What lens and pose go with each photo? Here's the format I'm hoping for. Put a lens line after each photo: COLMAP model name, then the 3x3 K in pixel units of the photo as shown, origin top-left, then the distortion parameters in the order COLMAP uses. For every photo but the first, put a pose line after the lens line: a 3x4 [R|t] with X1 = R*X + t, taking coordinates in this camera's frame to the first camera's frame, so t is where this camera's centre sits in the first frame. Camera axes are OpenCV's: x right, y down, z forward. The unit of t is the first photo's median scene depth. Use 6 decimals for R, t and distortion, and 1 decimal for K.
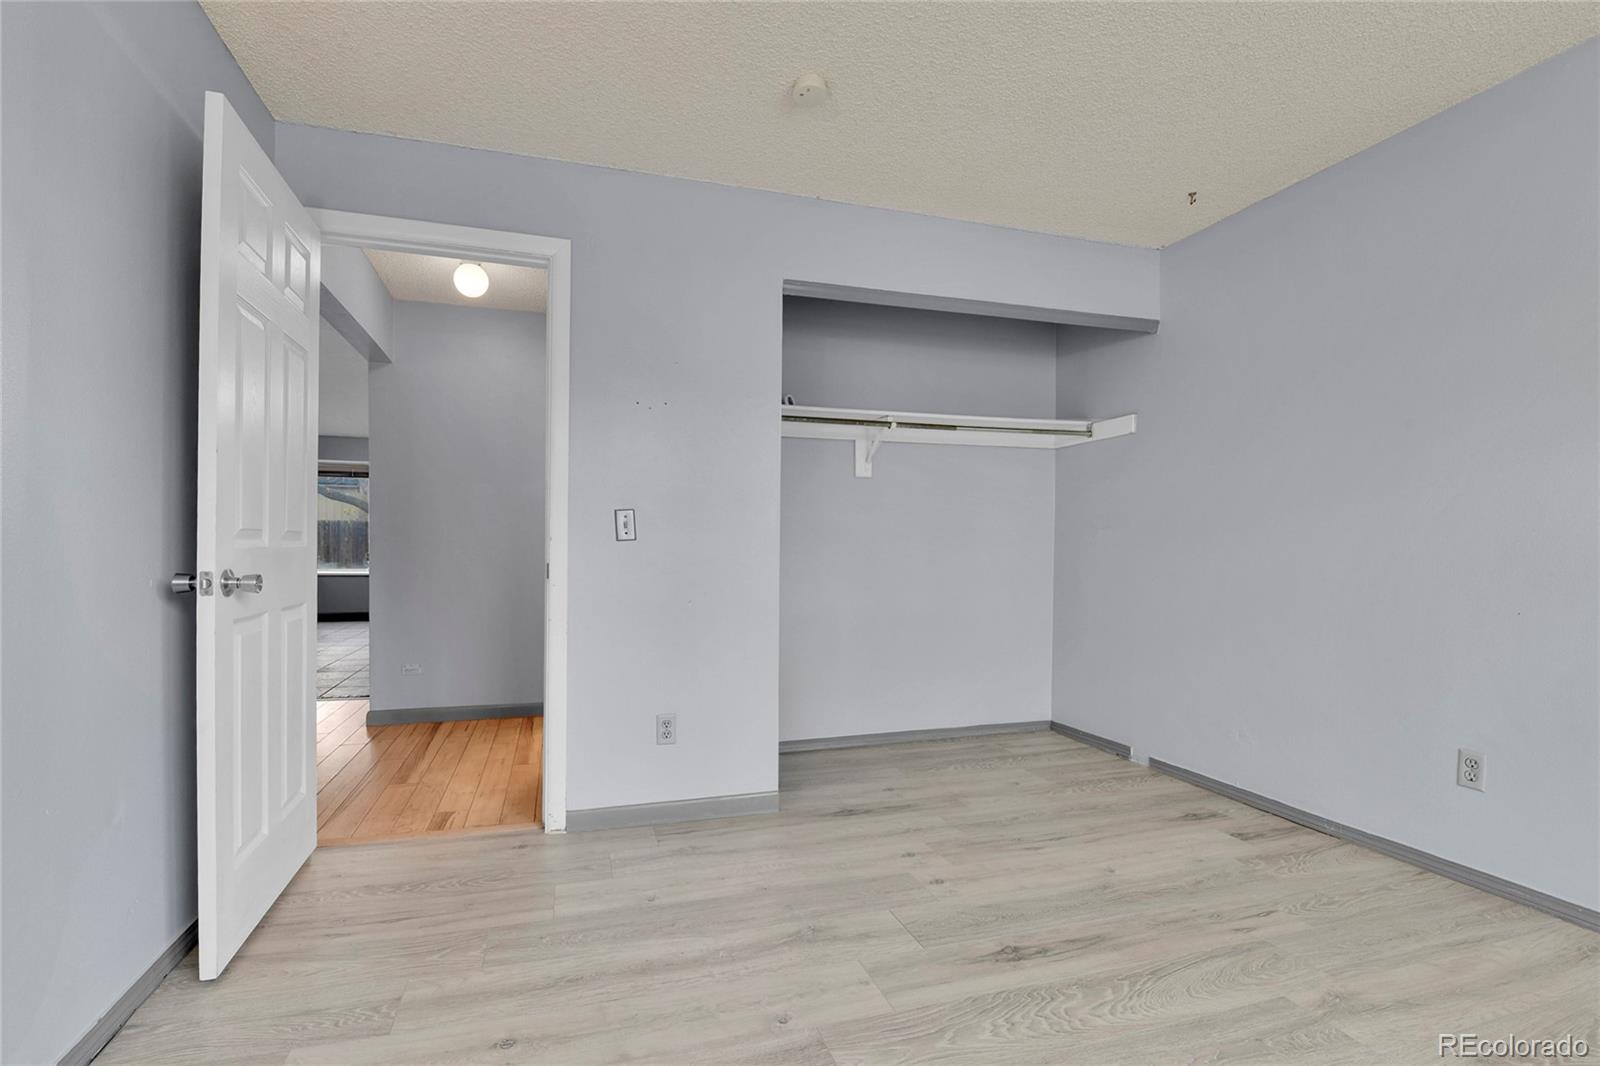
lens RADIAL K [[749.7, 0, 788.1], [0, 749.7, 546.1], [0, 0, 1]] dist [-0.000834, -0.013212]
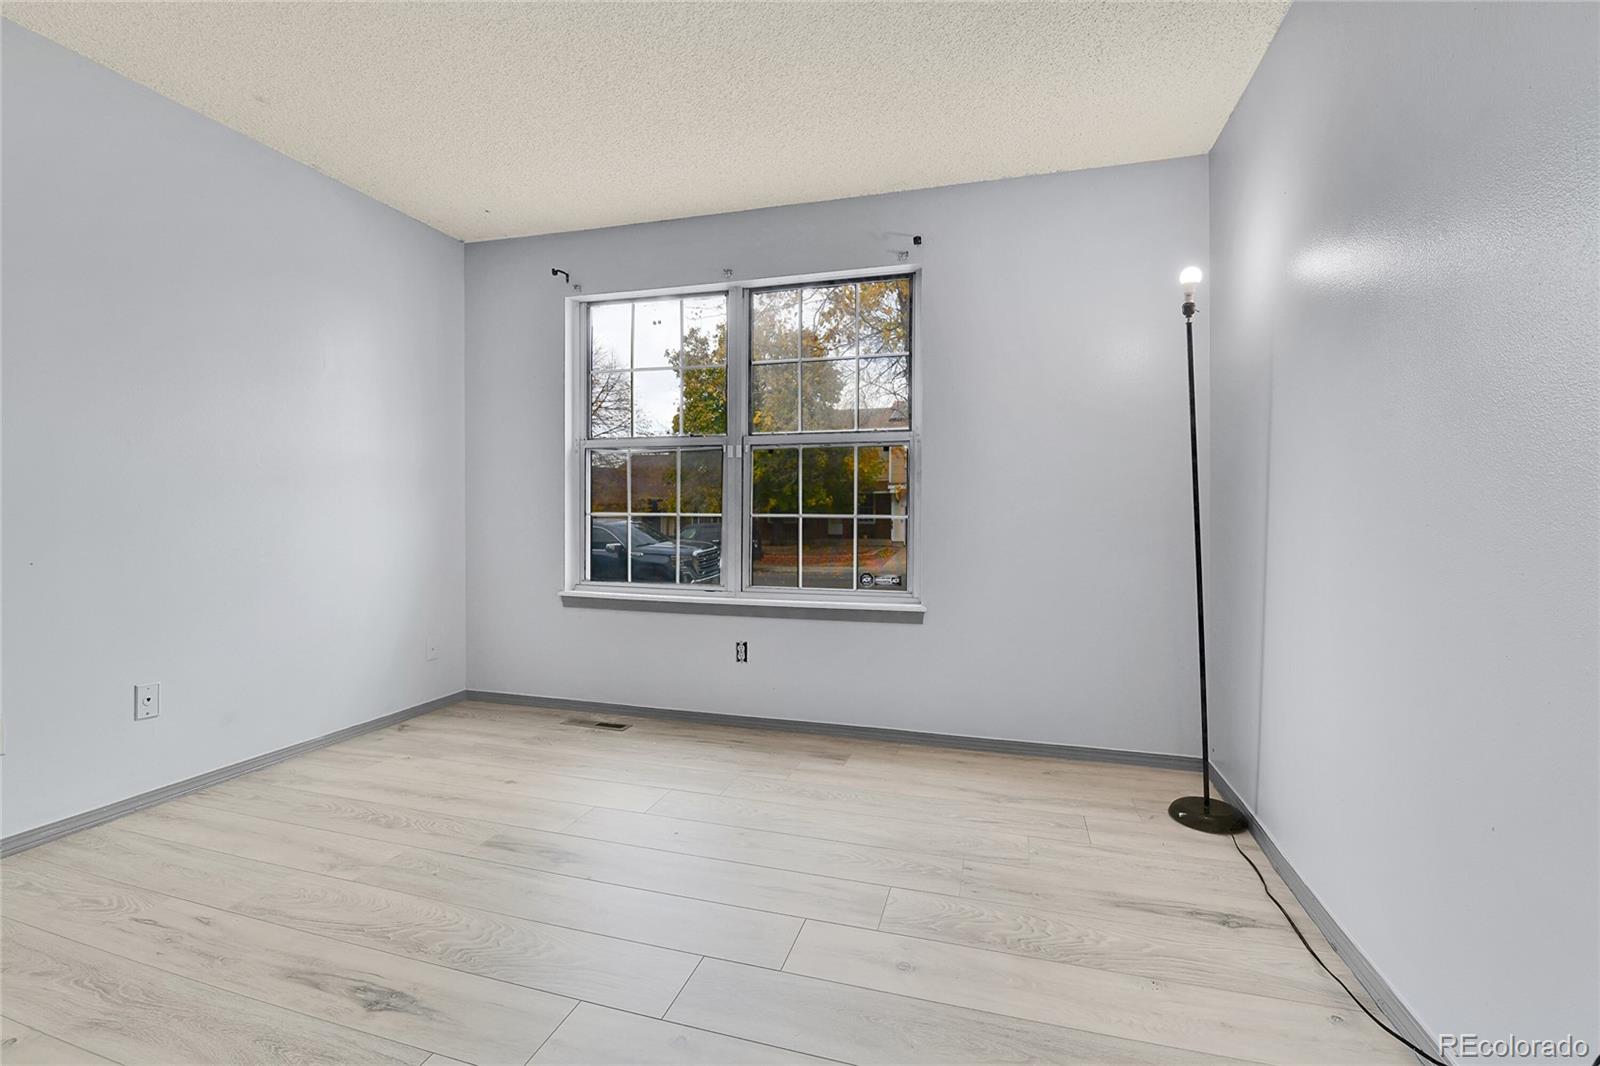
lens RADIAL K [[694.0, 0, 802.0], [0, 694.0, 521.5], [0, 0, 1]] dist [-0.001427, -0.009957]
pose [[-0.827755, -0.020696, 0.560708, -0.471342], [-0.007738, 0.999646, 0.025474, -0.005178], [-0.561036, 0.016747, -0.827622, 1.304777]]
